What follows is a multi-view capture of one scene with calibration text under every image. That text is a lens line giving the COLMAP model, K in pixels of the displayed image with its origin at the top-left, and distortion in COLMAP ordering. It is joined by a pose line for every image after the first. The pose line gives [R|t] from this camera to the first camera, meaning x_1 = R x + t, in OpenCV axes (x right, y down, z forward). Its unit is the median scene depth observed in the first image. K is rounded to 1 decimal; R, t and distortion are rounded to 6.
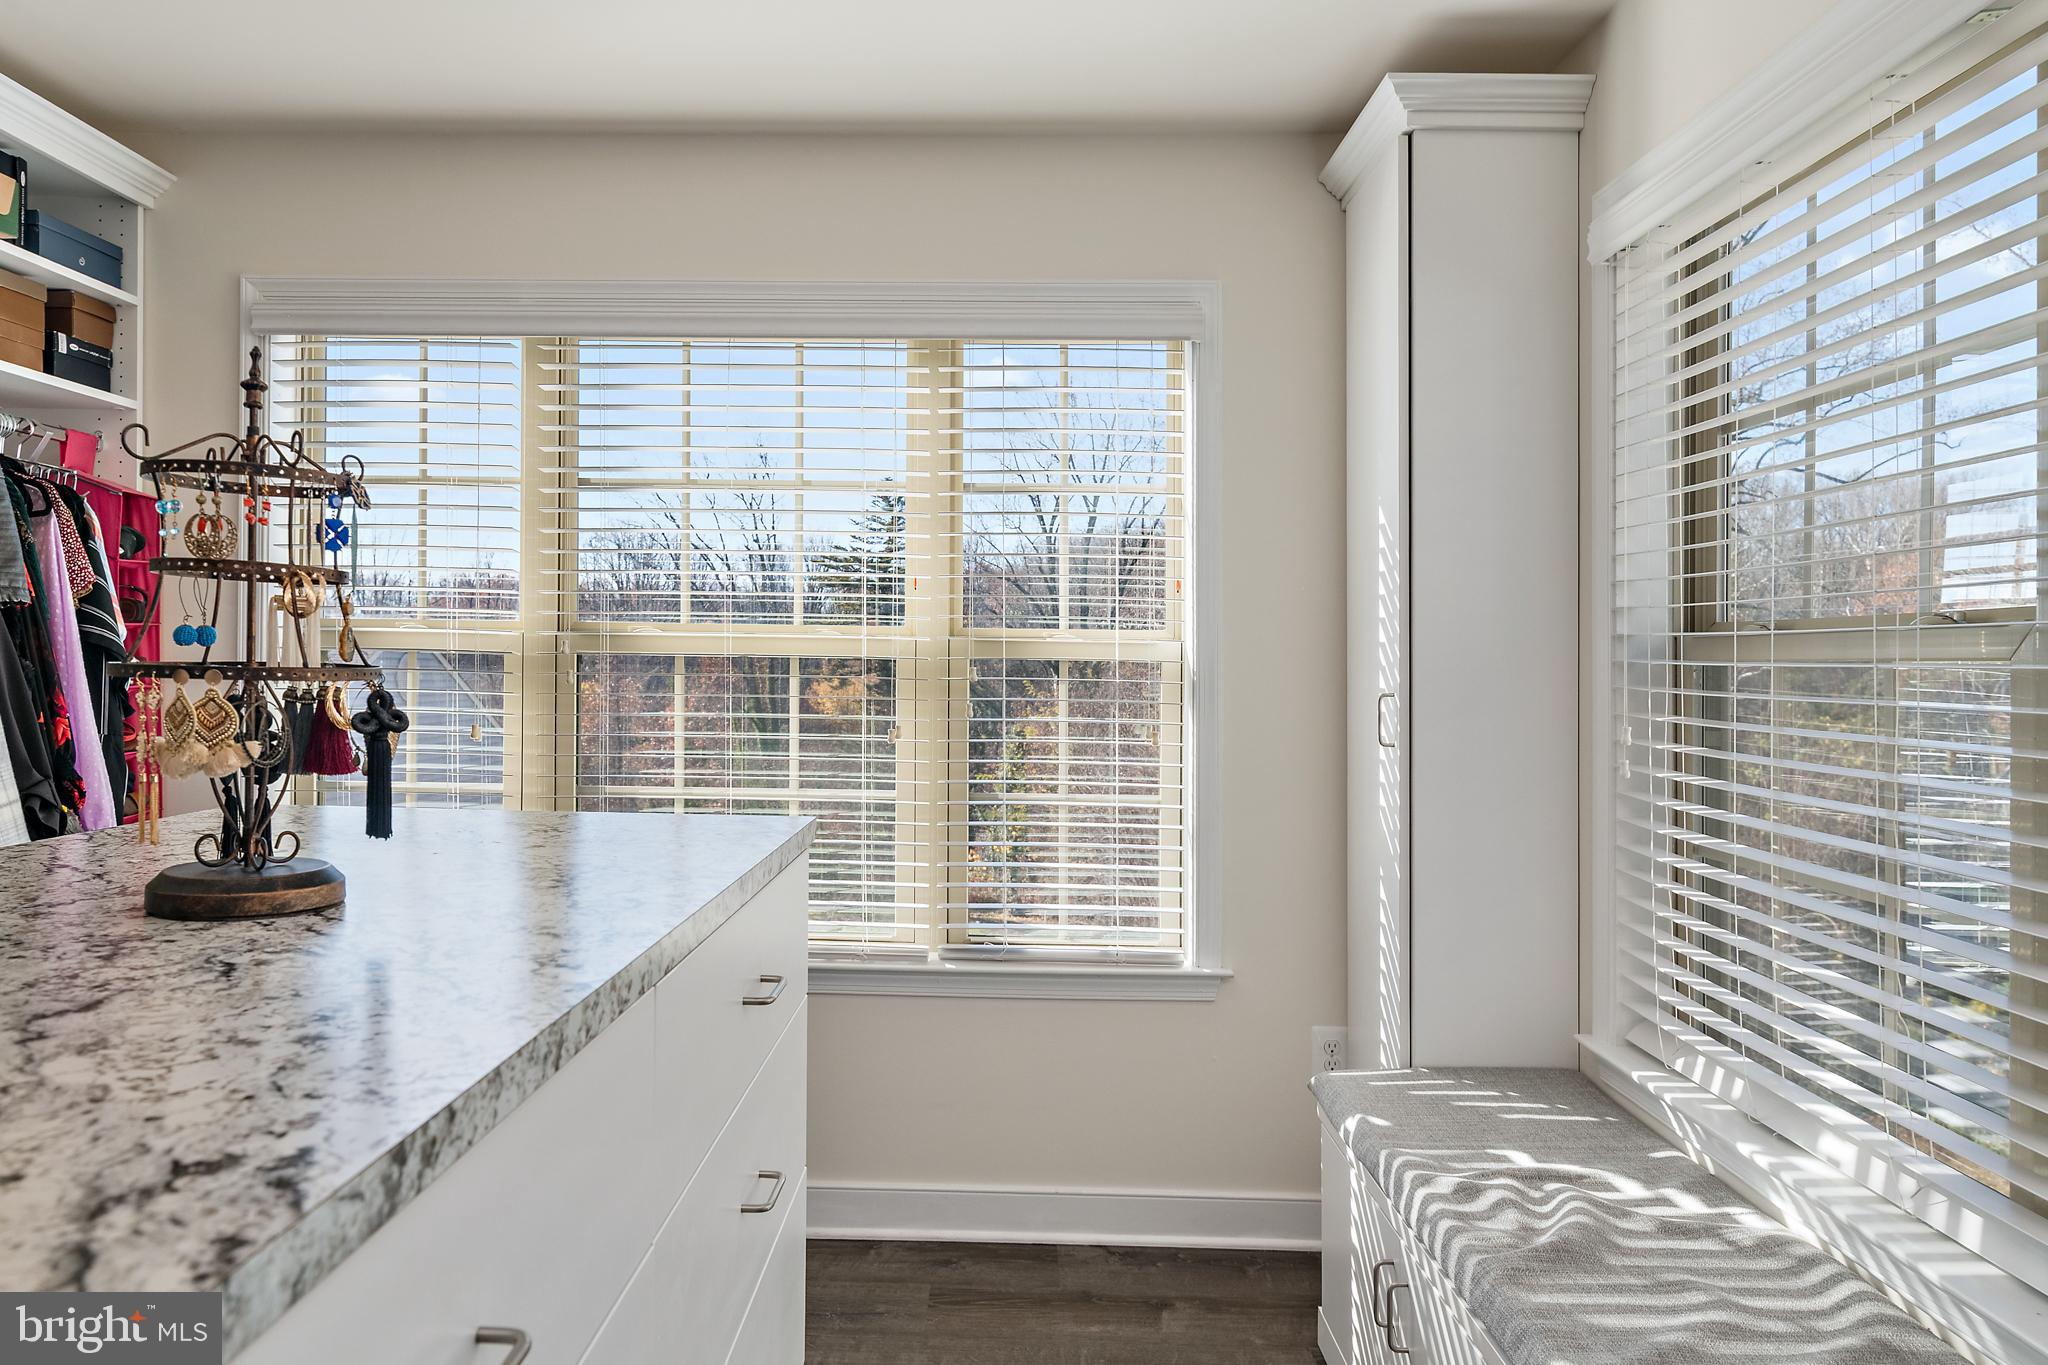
lens RADIAL K [[1499.9, 0, 1023.9], [0, 1499.9, 675.0], [0, 0, 1]] dist [-0.011436, 0.011746]
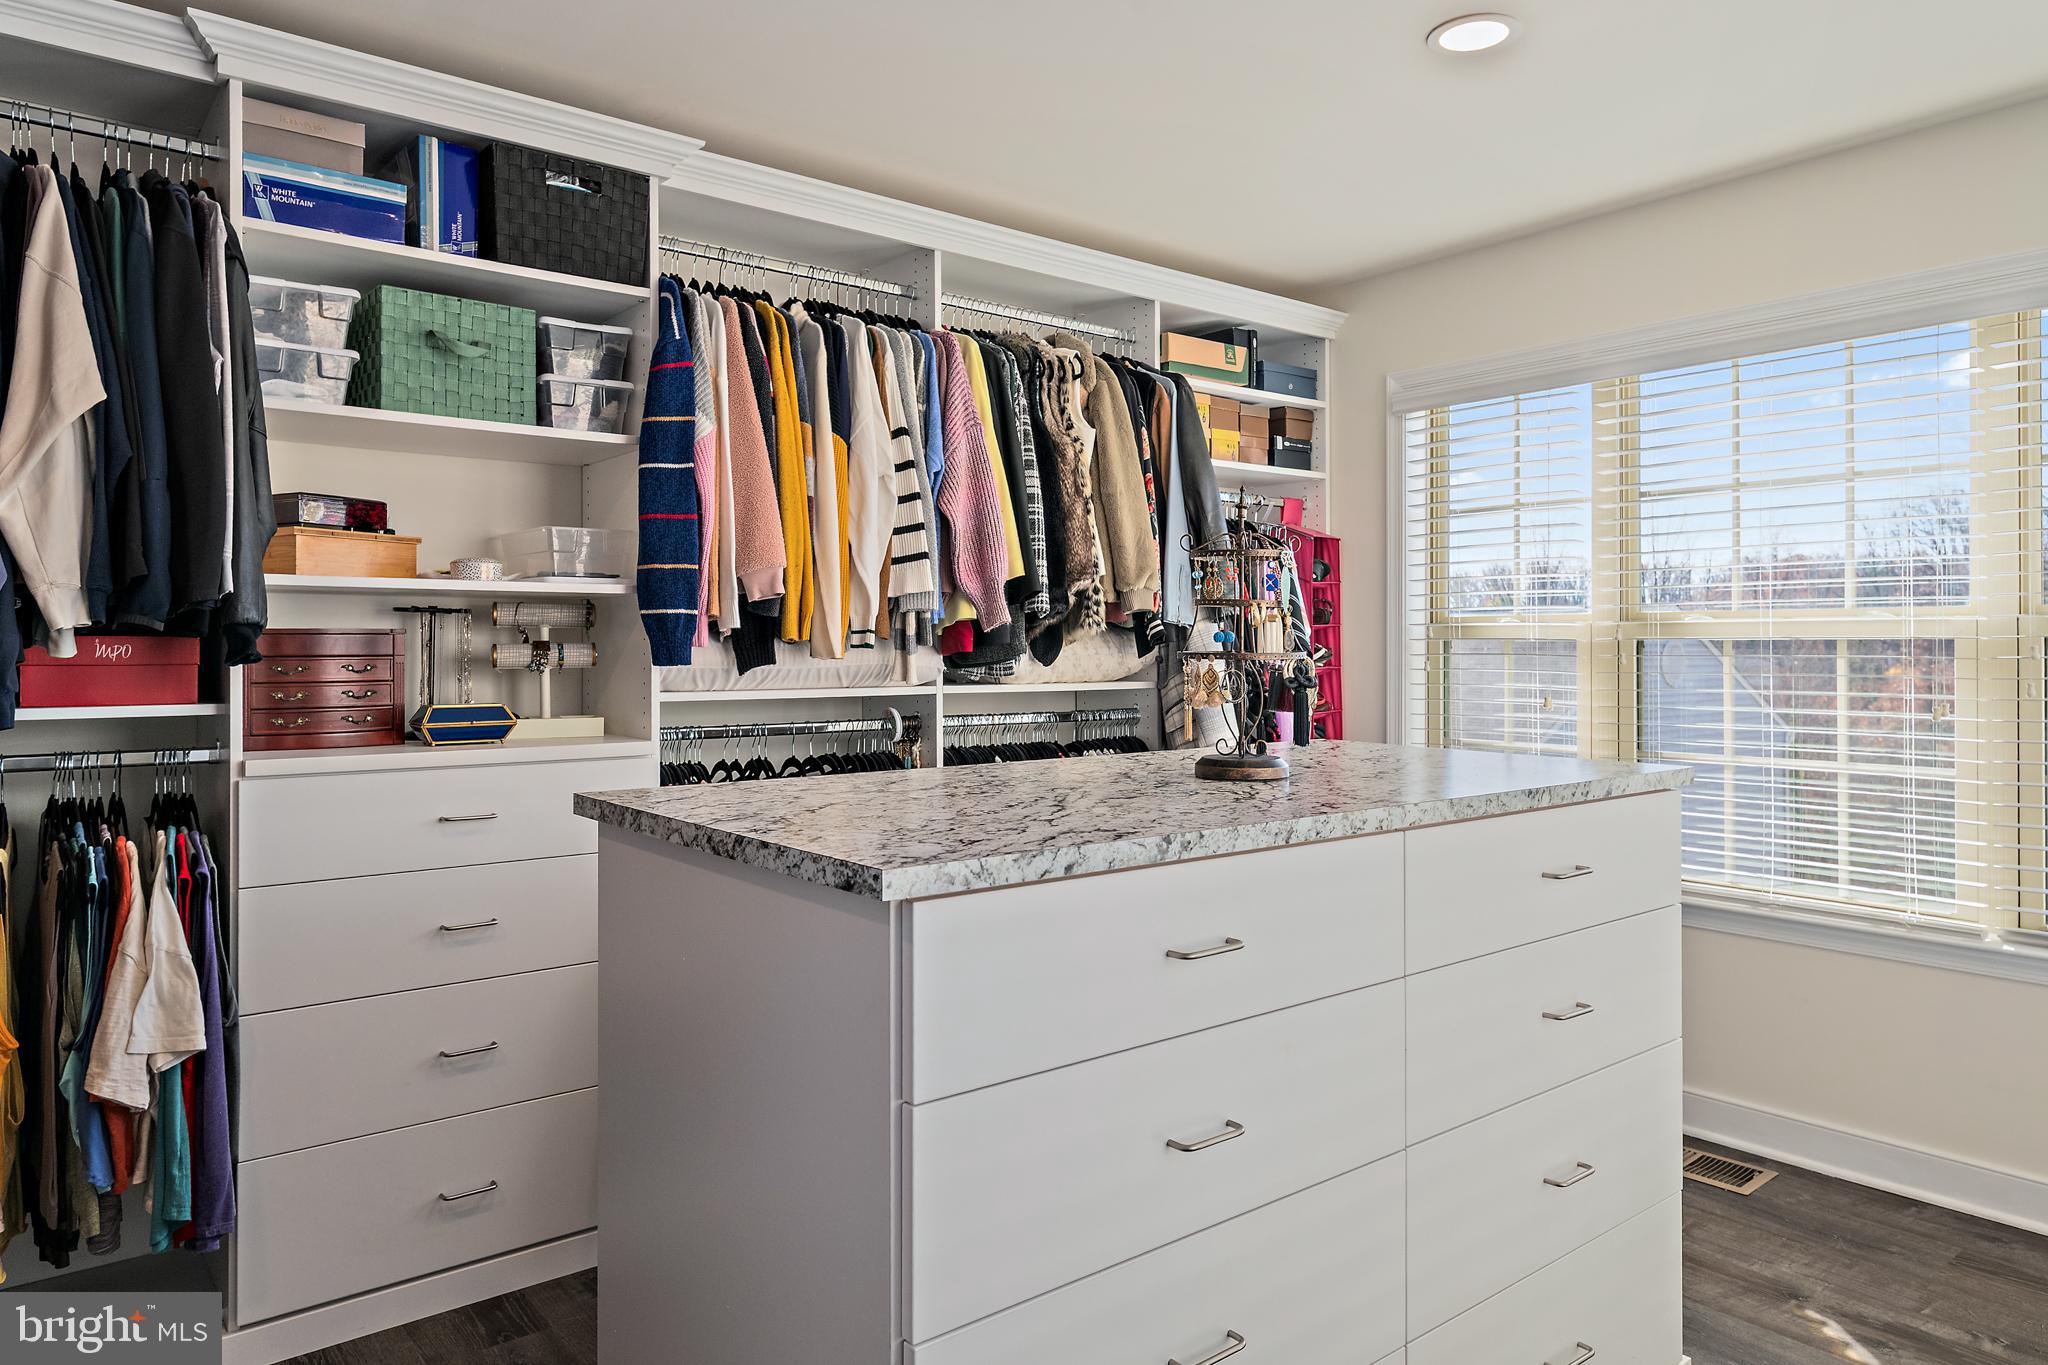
lens RADIAL K [[1256.6, 0, 1023.8], [0, 1256.6, 679.3], [0, 0, 1]] dist [-0.055548, -0.006187]
pose [[0.629207, 0.002538, -0.777234, 0.171104], [0.008878, 0.999906, 0.010453, 0.002653], [0.777187, -0.013477, 0.629125, -0.002151]]
